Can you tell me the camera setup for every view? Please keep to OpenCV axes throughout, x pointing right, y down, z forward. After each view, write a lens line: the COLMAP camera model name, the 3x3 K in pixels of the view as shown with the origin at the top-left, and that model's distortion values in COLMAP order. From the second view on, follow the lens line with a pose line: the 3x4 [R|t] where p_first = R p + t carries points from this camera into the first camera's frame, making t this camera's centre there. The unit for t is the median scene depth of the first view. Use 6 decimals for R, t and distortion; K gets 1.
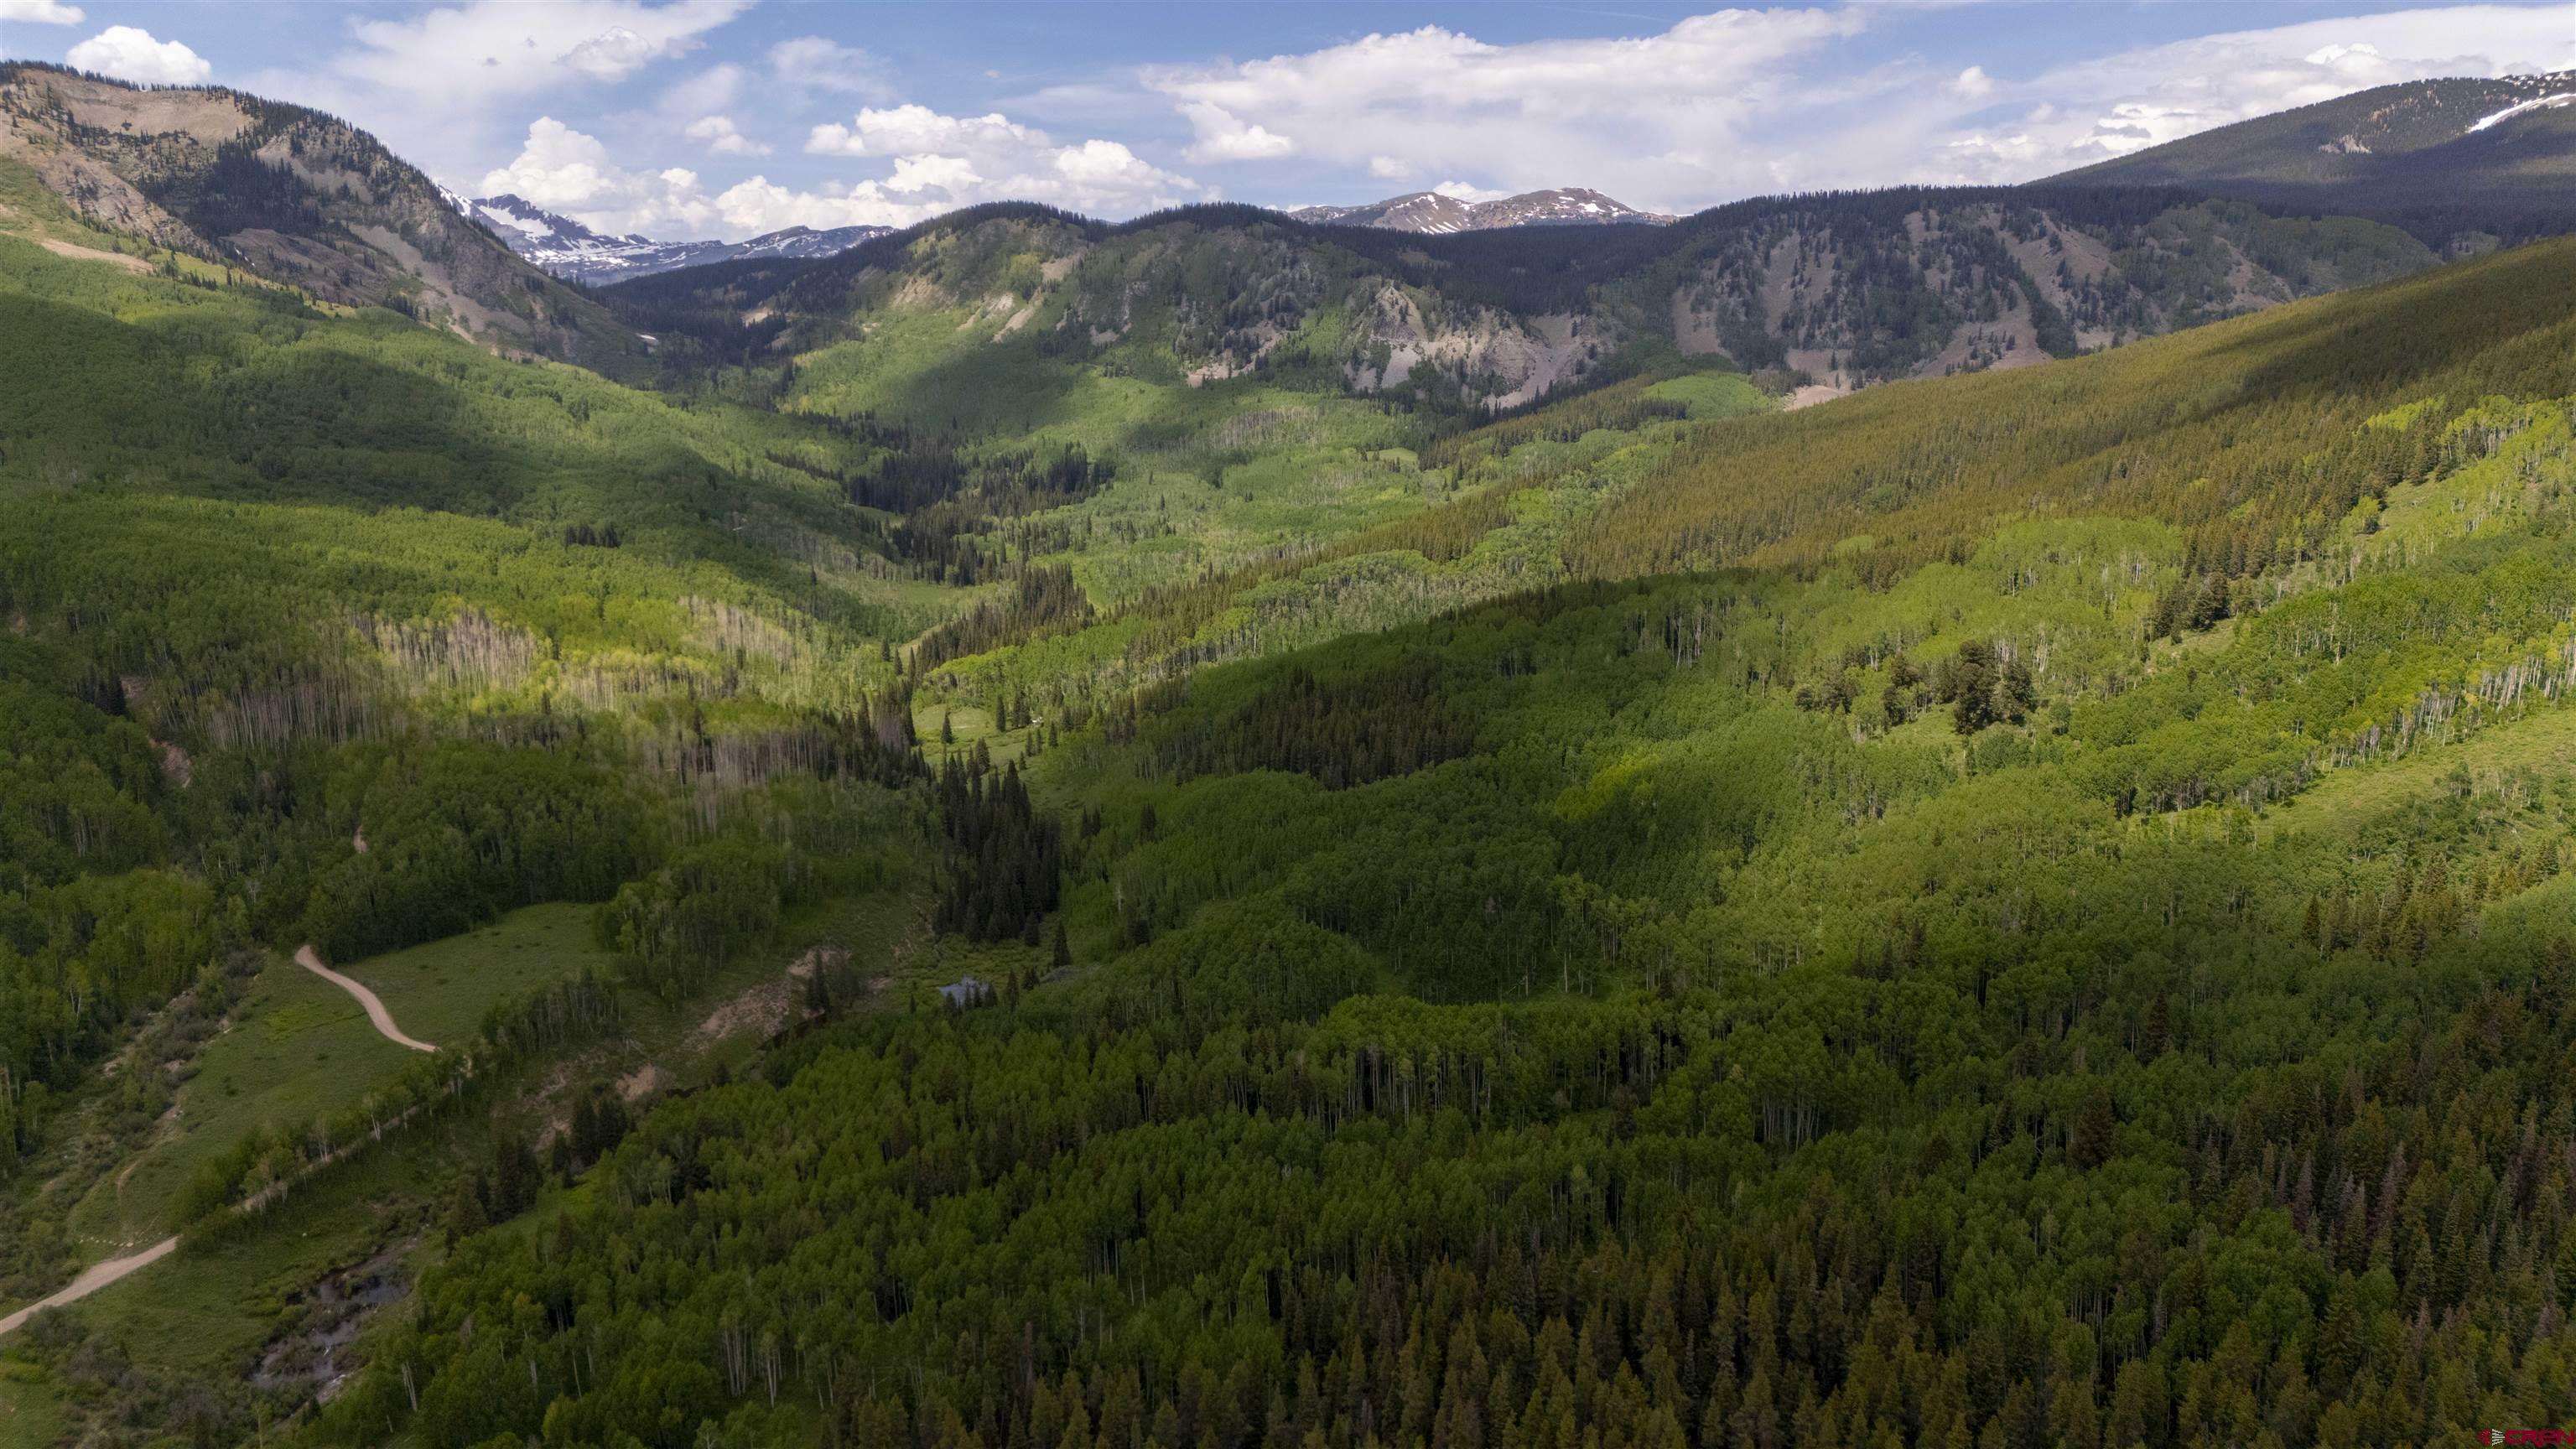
lens RADIAL K [[1879.3, 0, 1285.4], [0, 1879.3, 717.7], [0, 0, 1]] dist [0.082395, -0.088422]
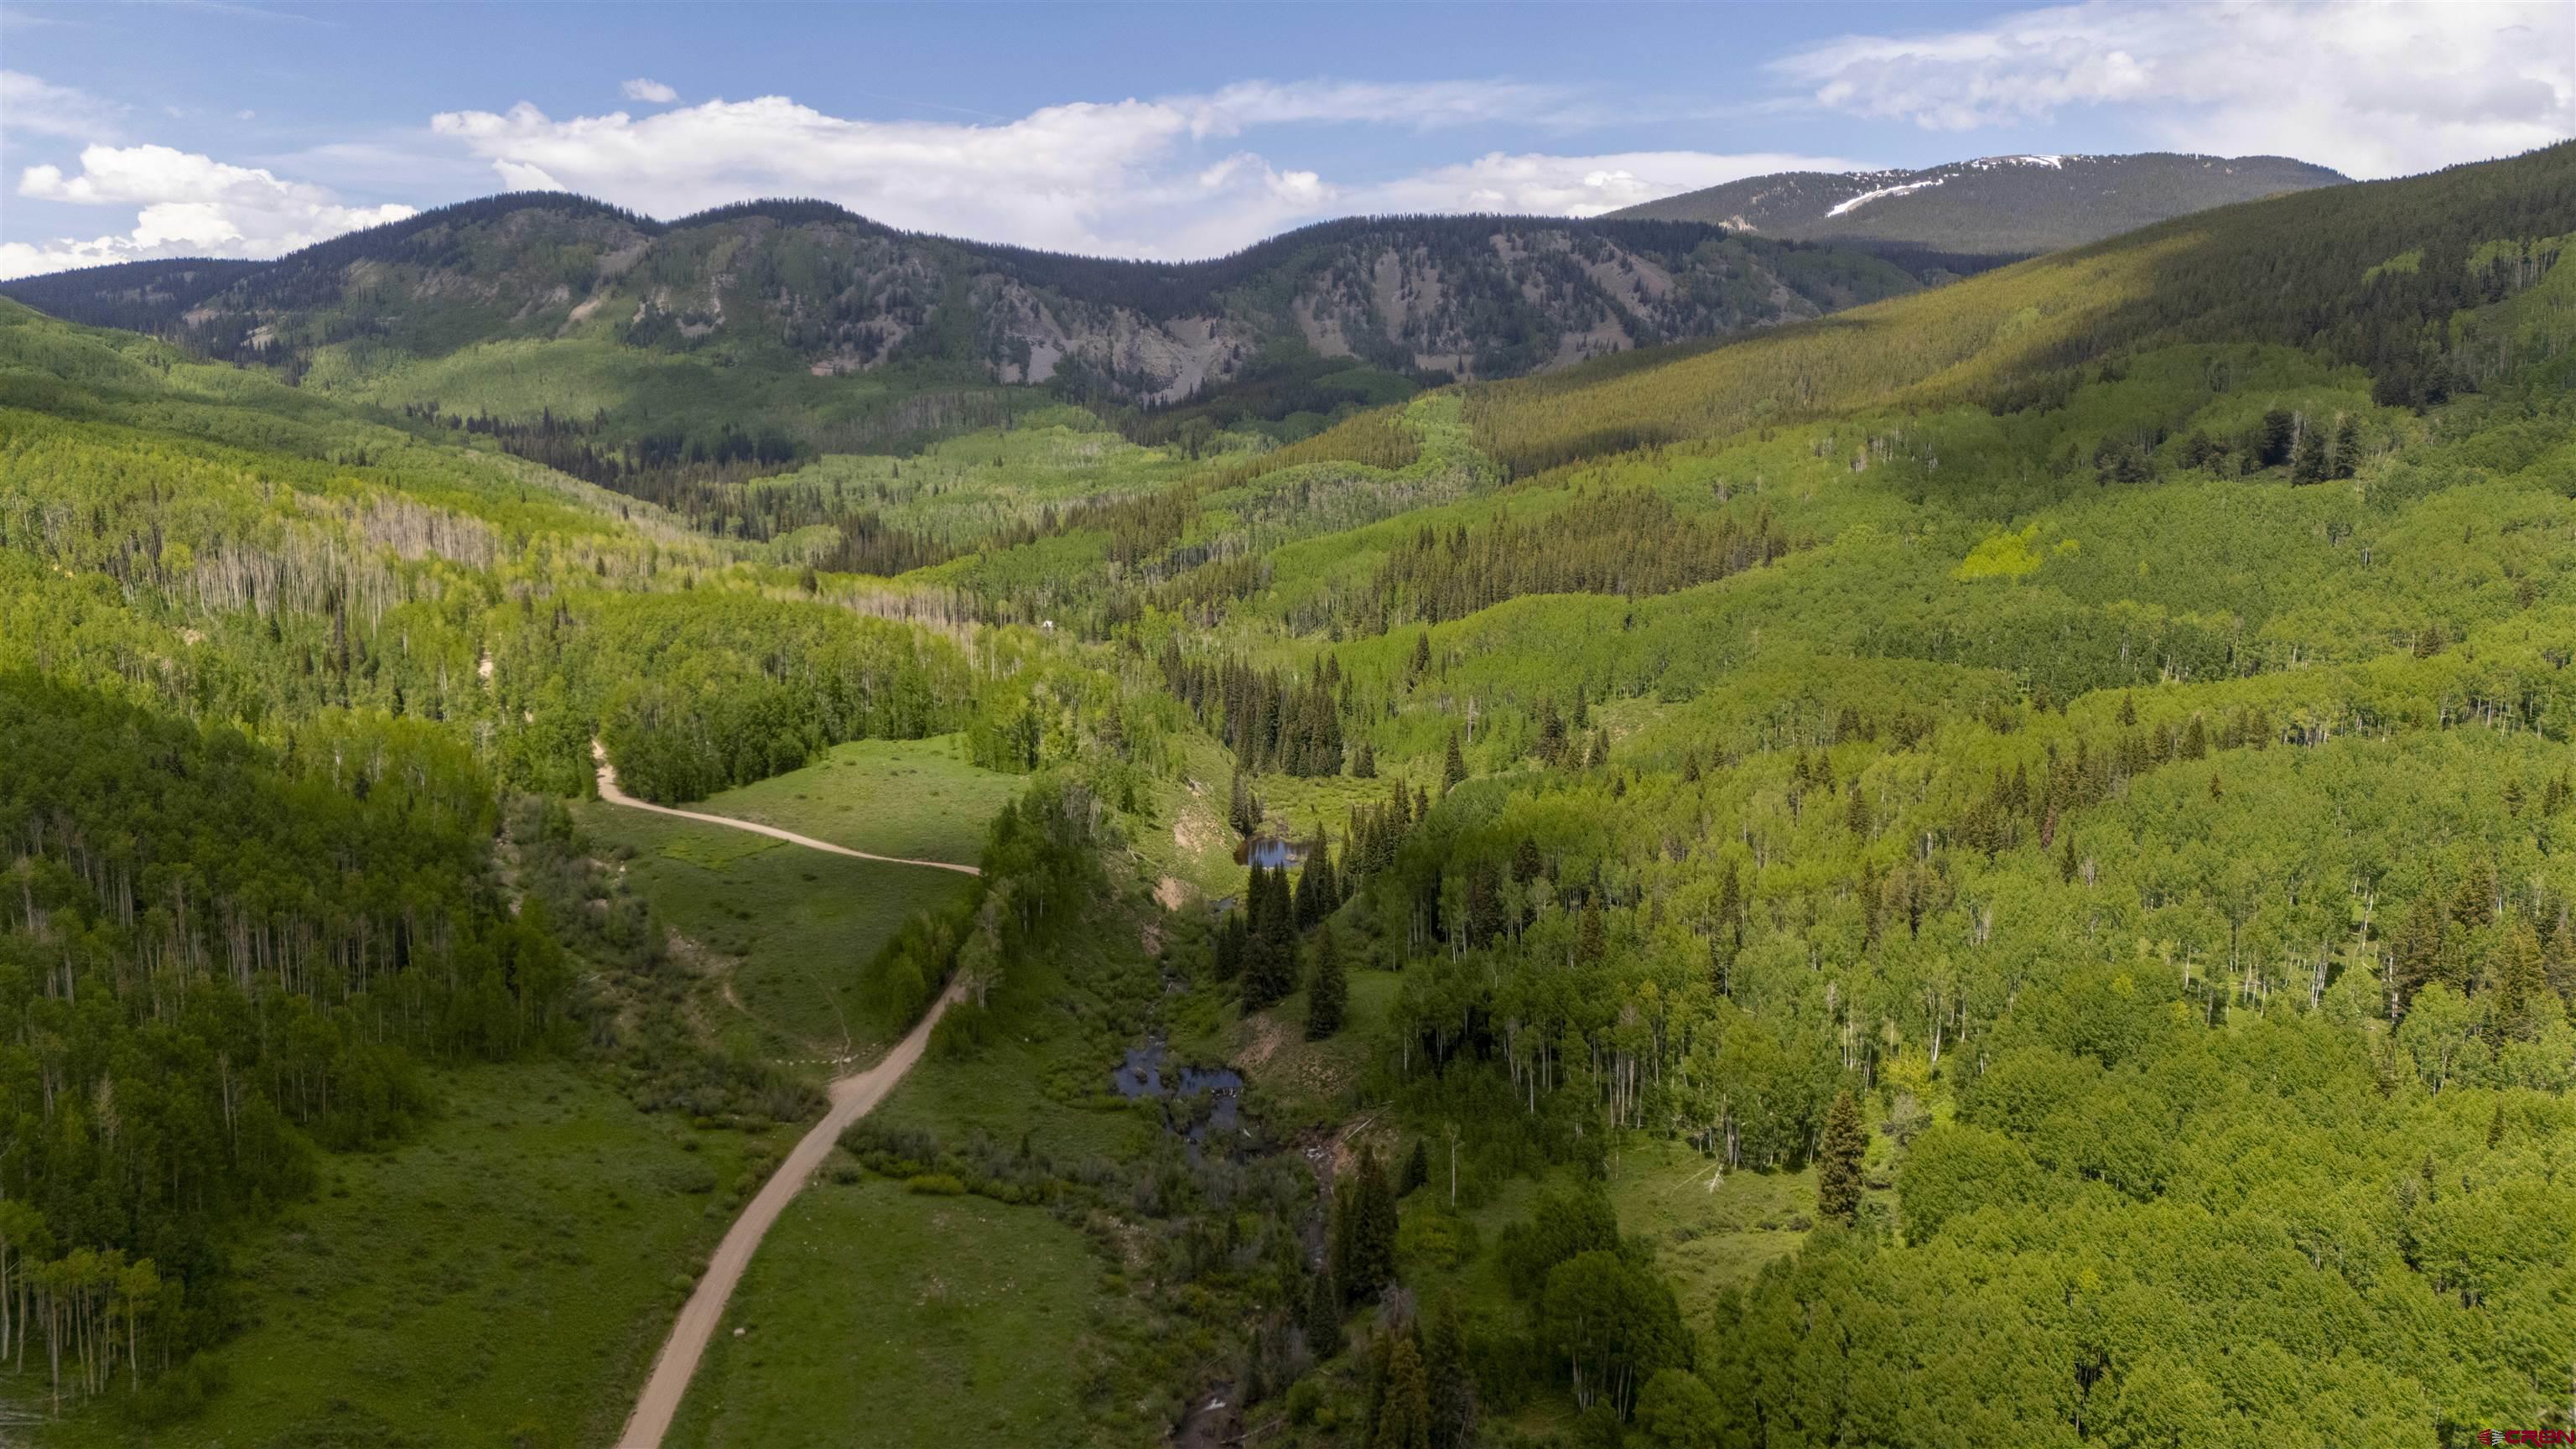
lens RADIAL K [[1879.3, 0, 1290.5], [0, 1879.3, 739.2], [0, 0, 1]] dist [0.082395, -0.088422]
pose [[0.944255, -0.046719, 0.325882, -0.147438], [0.058346, 0.997958, -0.025989, 0.039691], [-0.324003, 0.043554, 0.945053, 0.054320]]
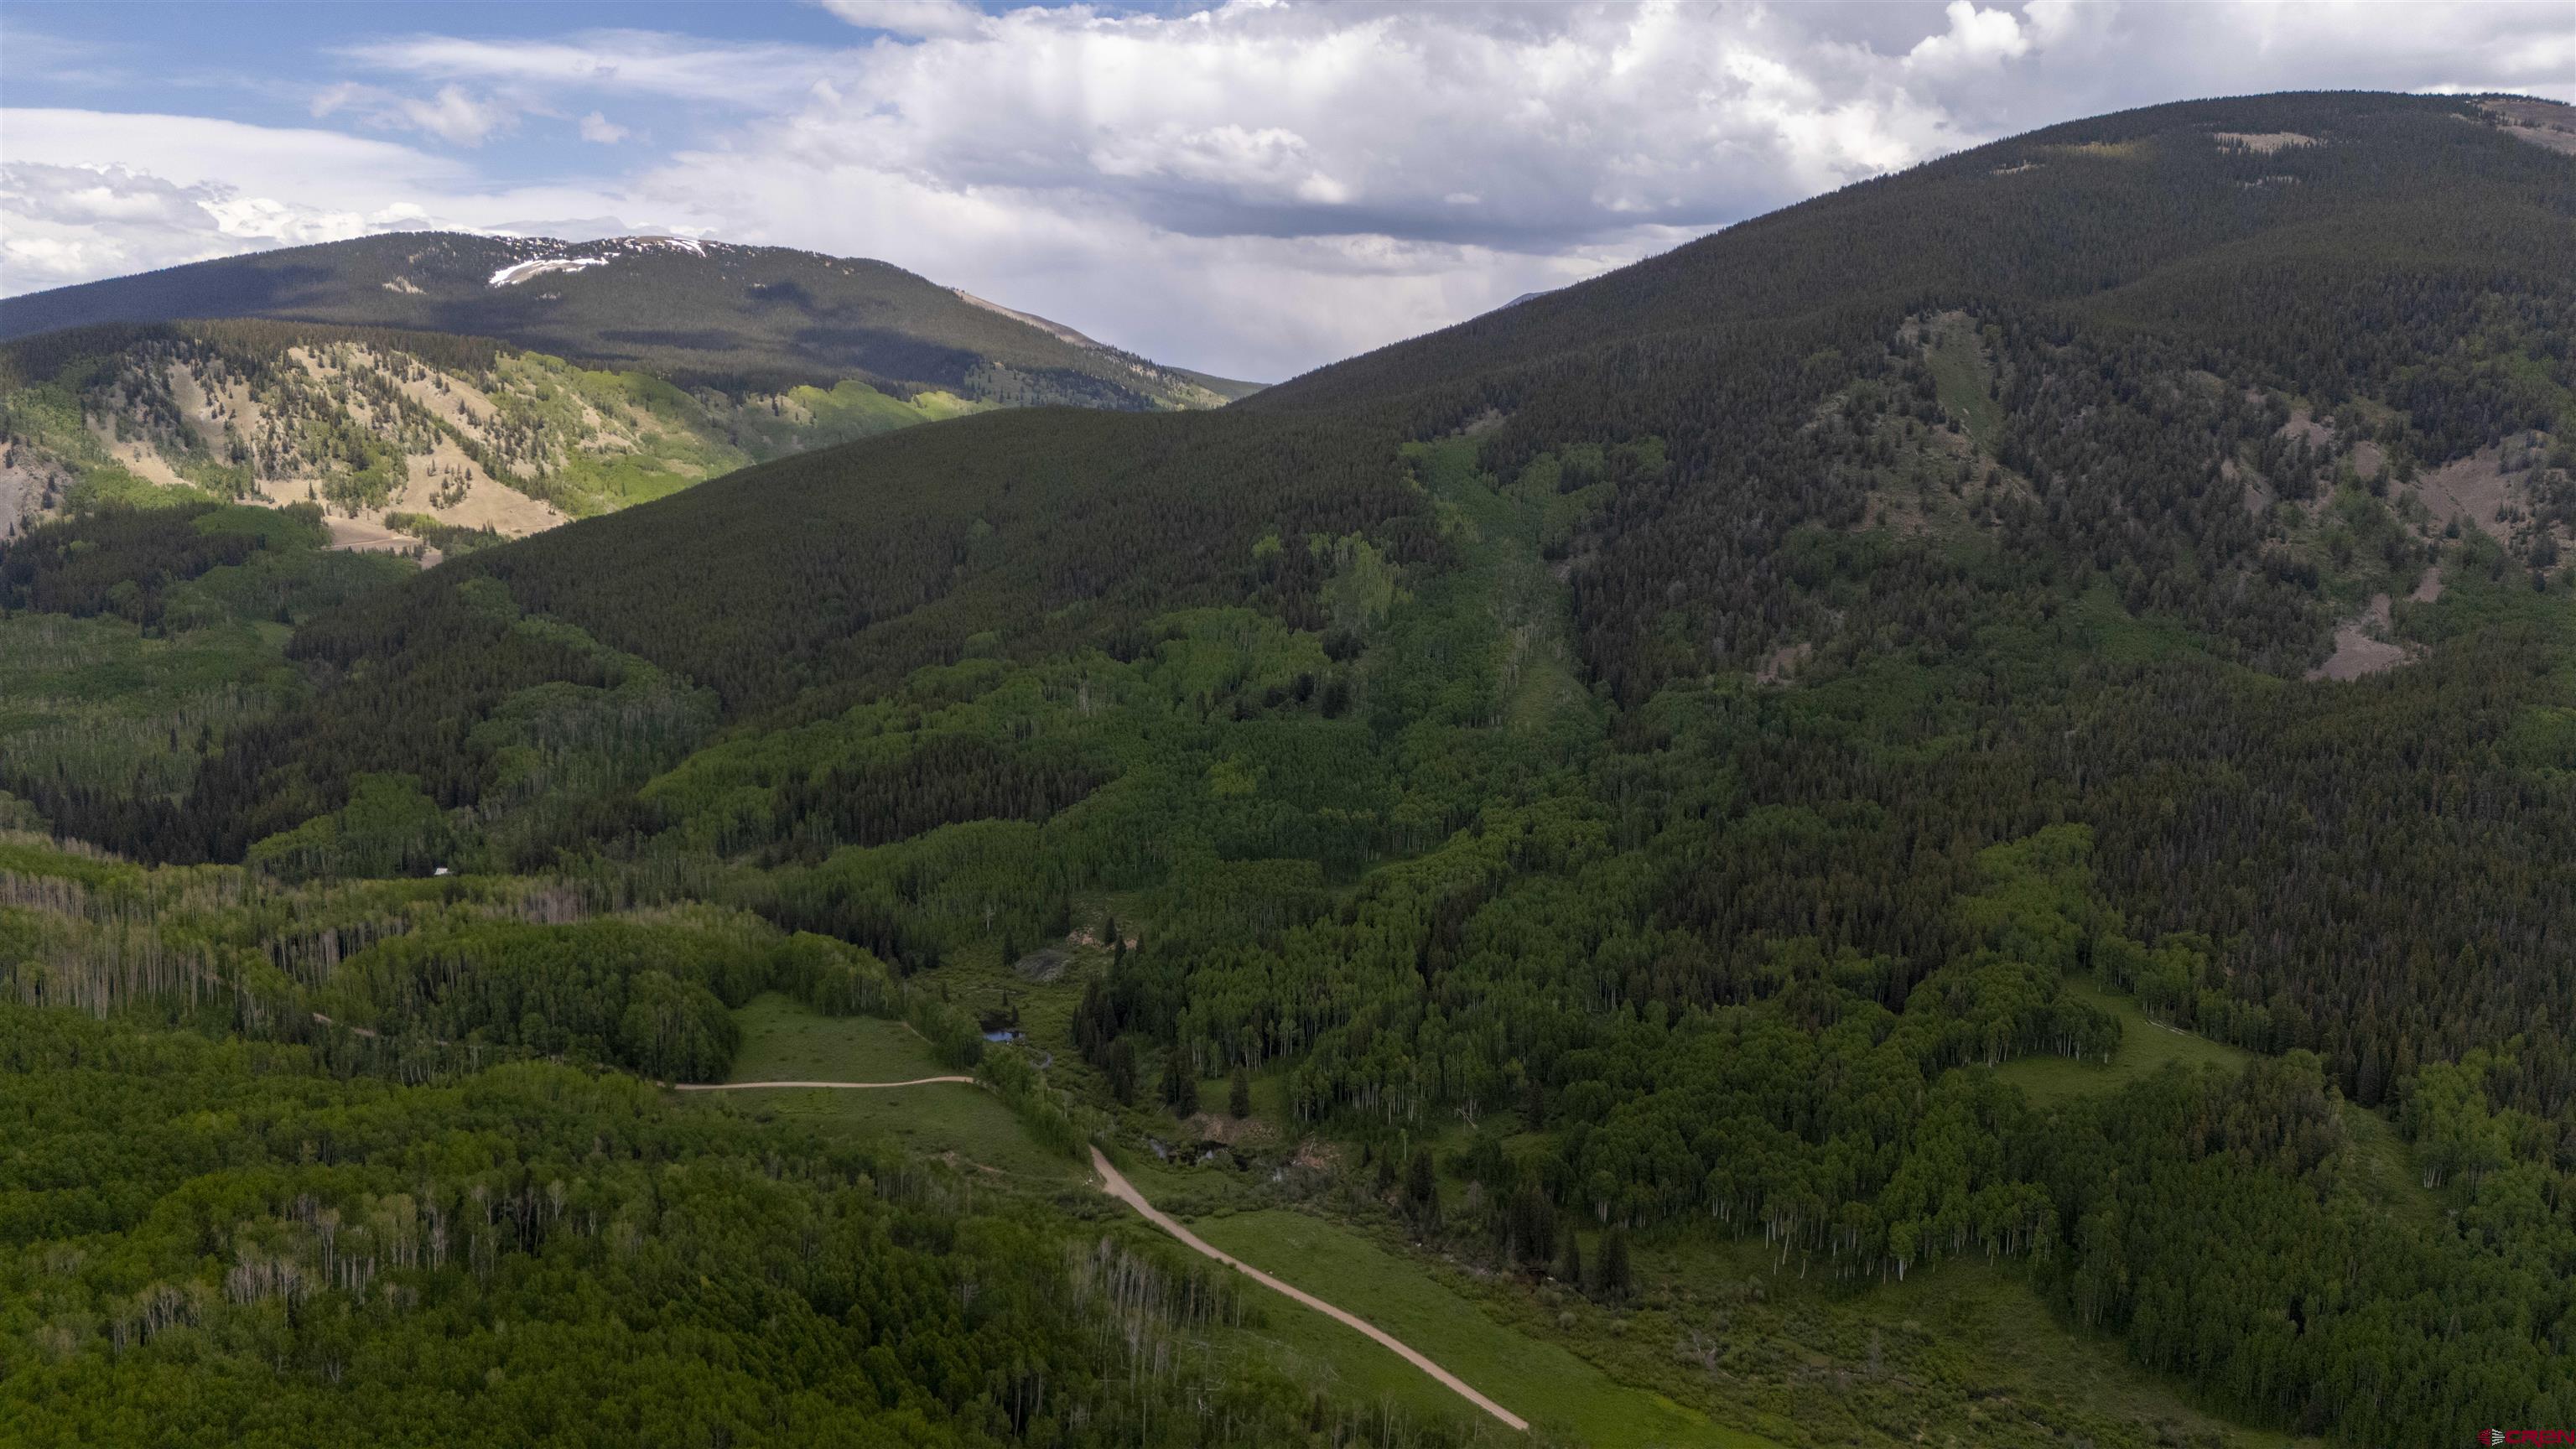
lens RADIAL K [[1879.3, 0, 1299.8], [0, 1879.3, 729.5], [0, 0, 1]] dist [0.082395, -0.088422]
pose [[0.479999, -0.130170, 0.867558, -0.380147], [0.164637, 0.984725, 0.056660, -0.027562], [-0.861682, 0.115635, 0.494098, 0.019527]]
